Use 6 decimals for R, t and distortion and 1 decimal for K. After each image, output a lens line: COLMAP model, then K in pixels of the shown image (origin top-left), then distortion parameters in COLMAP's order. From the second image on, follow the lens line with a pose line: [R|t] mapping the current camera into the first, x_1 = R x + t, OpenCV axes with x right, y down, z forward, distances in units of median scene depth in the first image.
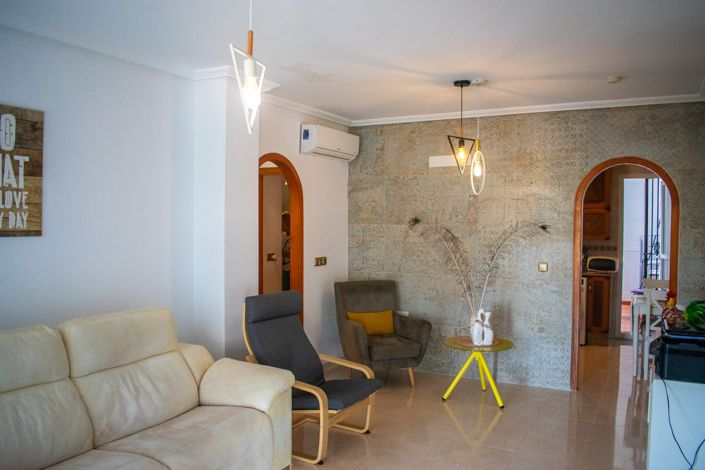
lens RADIAL K [[565.2, 0, 337.7], [0, 565.2, 234.7], [0, 0, 1]] dist [-0.090888, 0.015620]
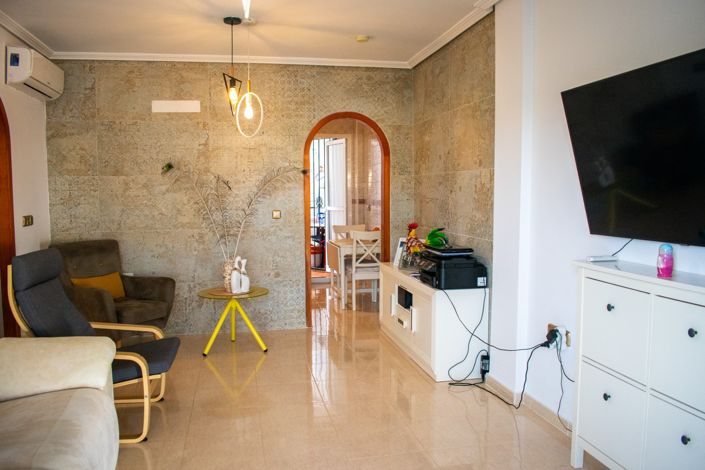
lens RADIAL K [[576.3, 0, 352.5], [0, 576.3, 235.0], [0, 0, 1]] dist [-0.088943, 0.012945]
pose [[0.755494, -0.060592, 0.652348, -0.231171], [0.027358, 0.997763, 0.060992, 0.035432], [-0.654584, -0.028232, 0.755462, 0.097970]]
